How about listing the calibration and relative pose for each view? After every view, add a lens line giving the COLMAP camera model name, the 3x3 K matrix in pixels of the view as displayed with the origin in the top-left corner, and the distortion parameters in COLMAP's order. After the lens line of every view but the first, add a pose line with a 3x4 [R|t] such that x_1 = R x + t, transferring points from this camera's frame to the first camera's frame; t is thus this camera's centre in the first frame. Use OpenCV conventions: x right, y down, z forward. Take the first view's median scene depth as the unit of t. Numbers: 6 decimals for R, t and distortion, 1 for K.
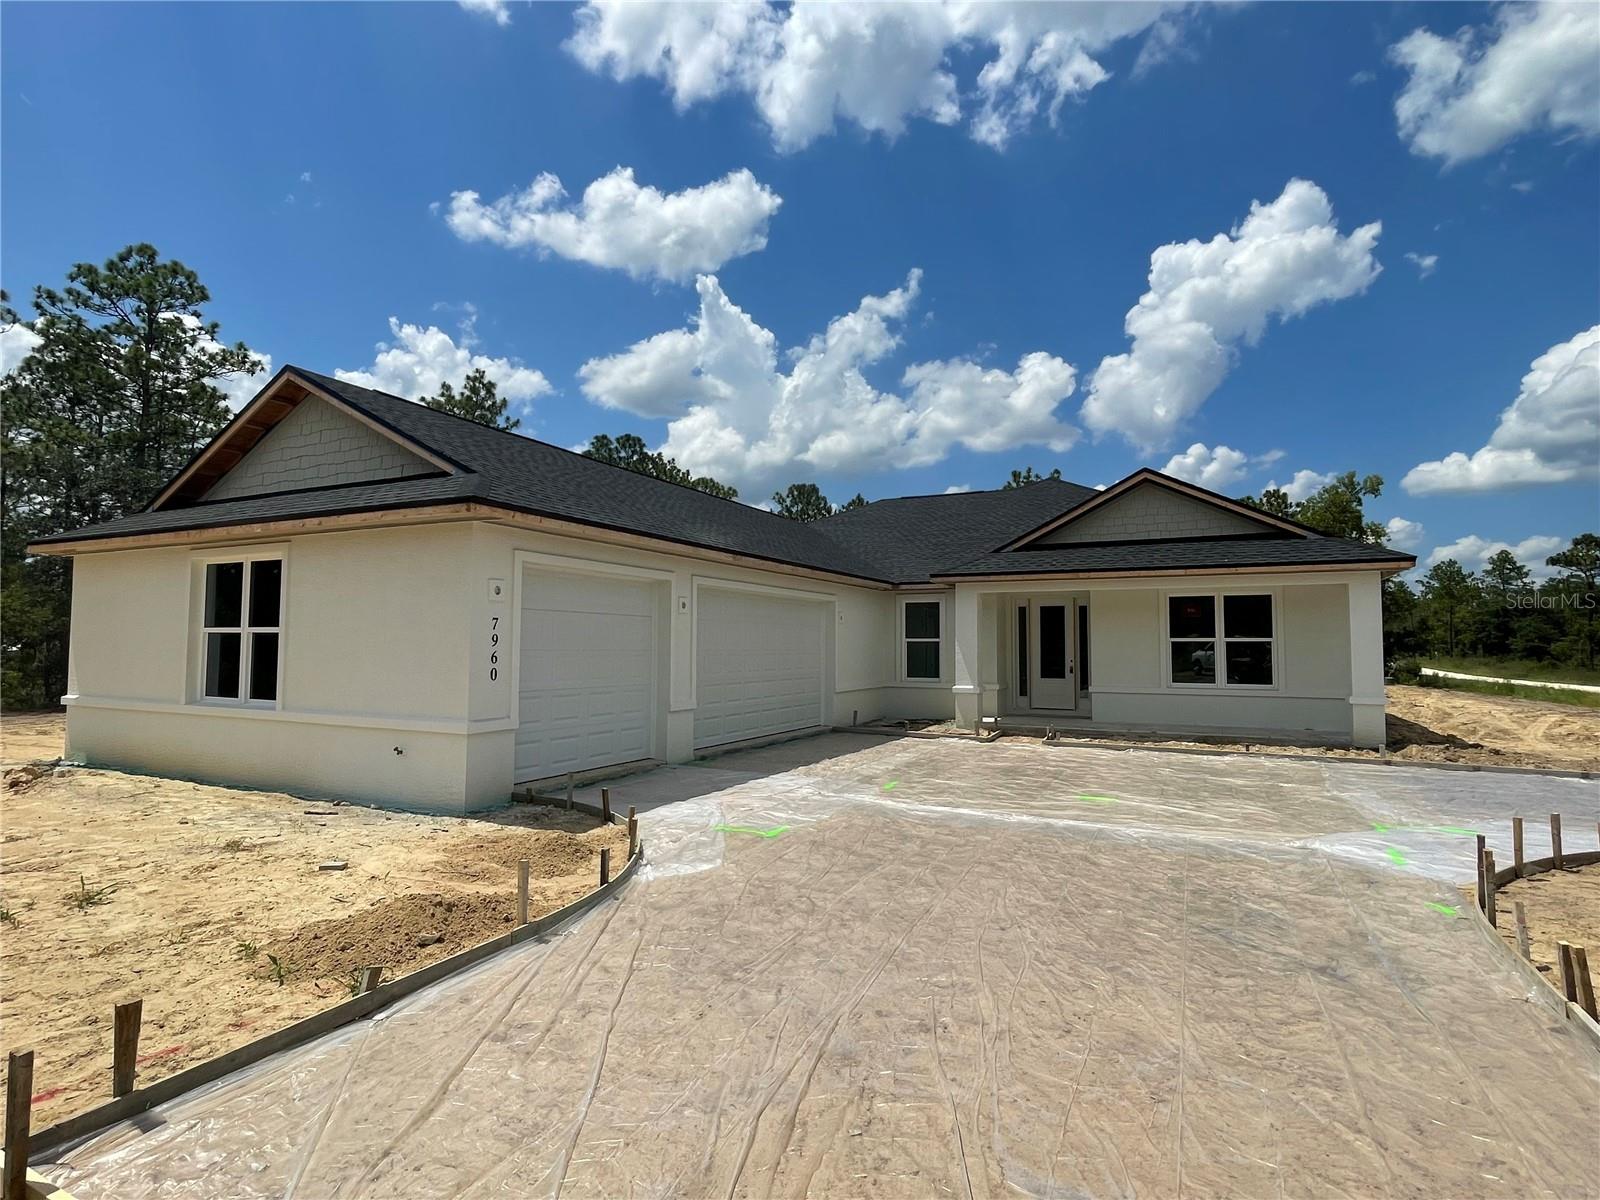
lens RADIAL K [[825.8, 0, 800.0], [0, 825.8, 600.0], [0, 0, 1]] dist [-0.002664, 0.000207]
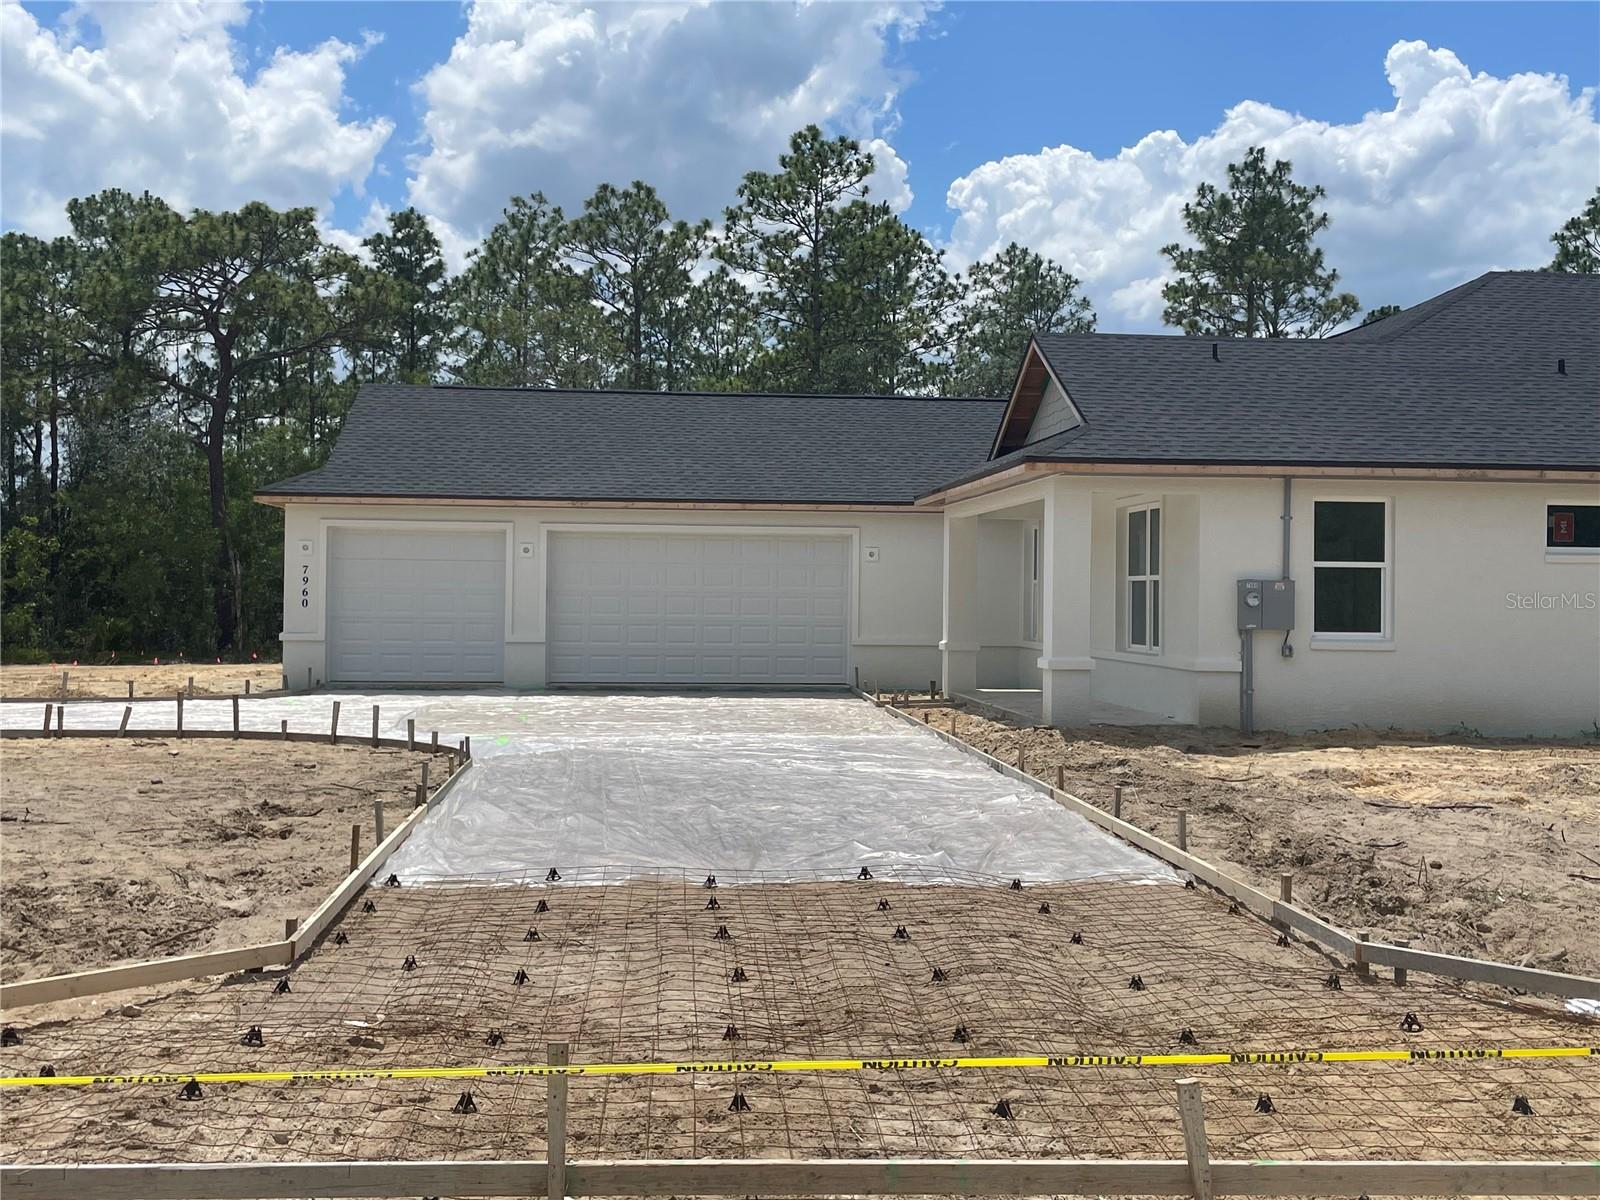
lens RADIAL K [[1727.3, 0, 800.0], [0, 1727.3, 600.0], [0, 0, 1]] dist [0.080709, -0.002710]
pose [[0.528240, 0.002348, -0.849092, 0.798057], [0.039435, 0.998849, 0.027295, 0.009351], [0.848179, -0.047902, 0.527539, 0.024862]]
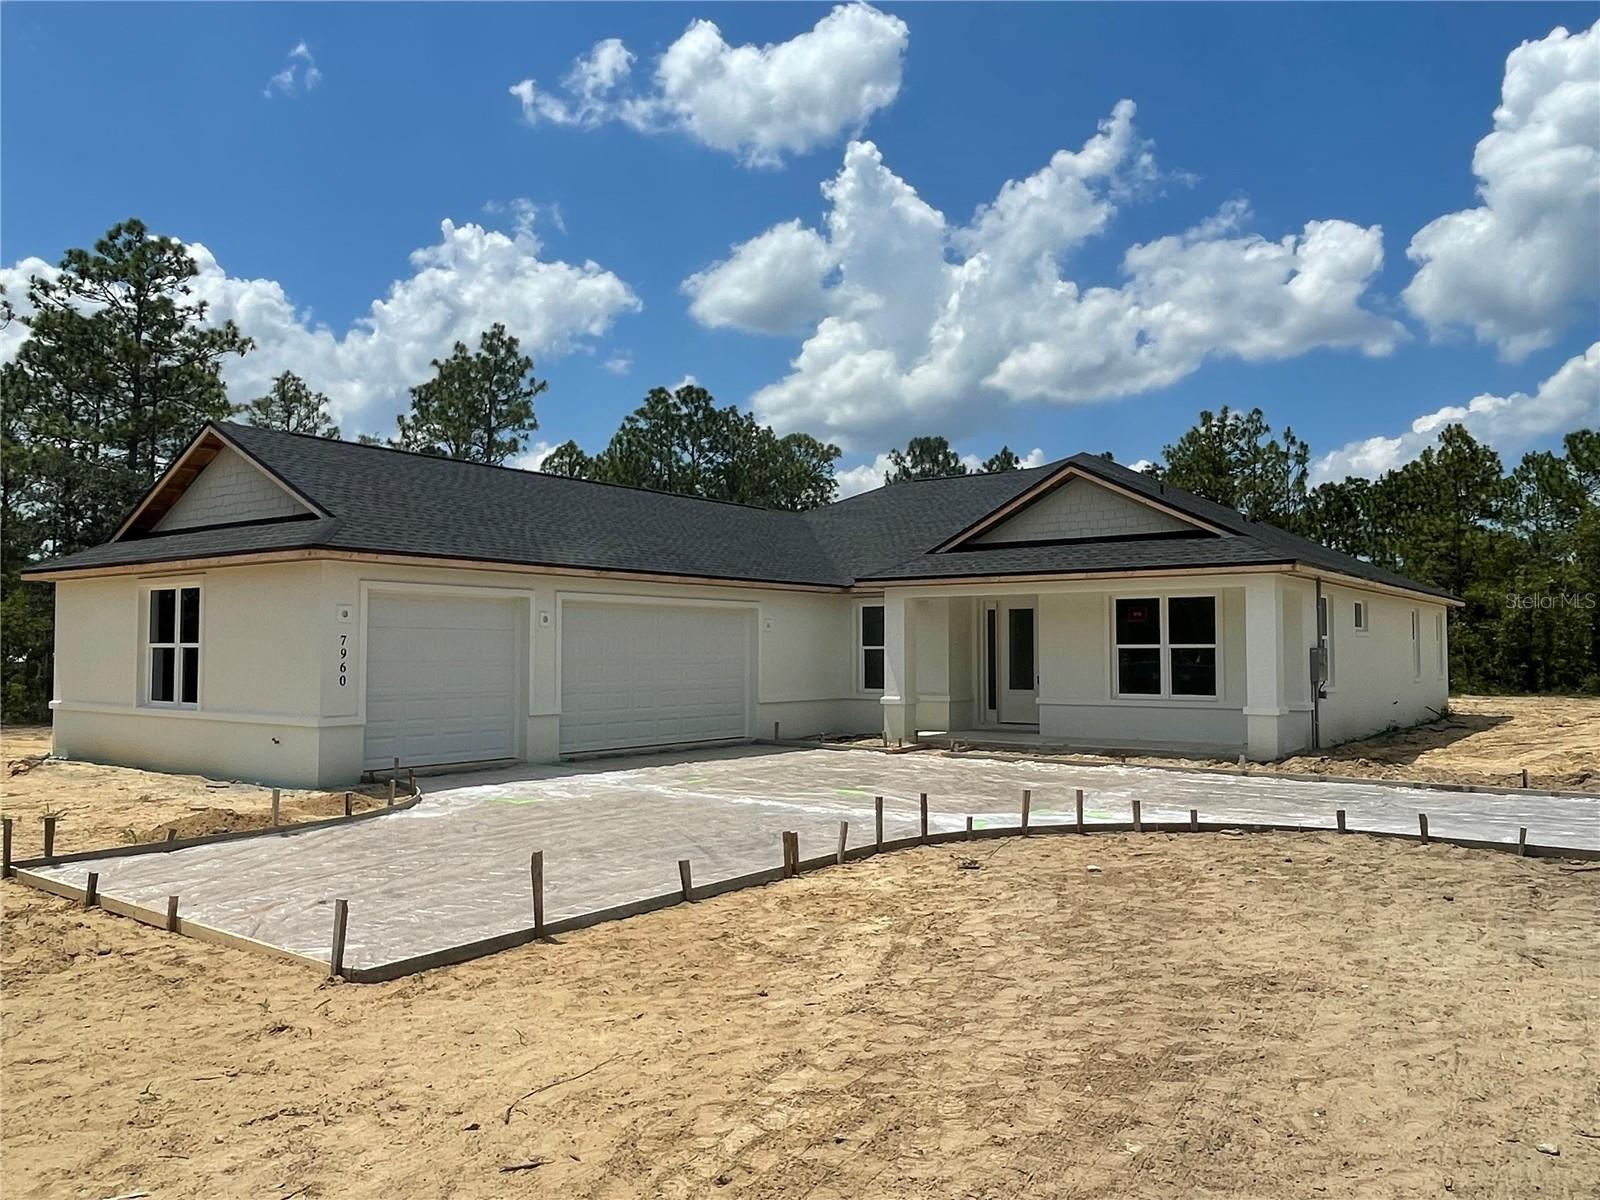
lens RADIAL K [[1173.0, 0, 800.0], [0, 1173.0, 600.0], [0, 0, 1]] dist [0.006243, -0.008092]
pose [[0.984351, -0.012534, -0.175774, 0.178920], [0.014664, 0.999834, 0.010820, -0.011964], [0.175609, -0.013228, 0.984371, -0.180863]]
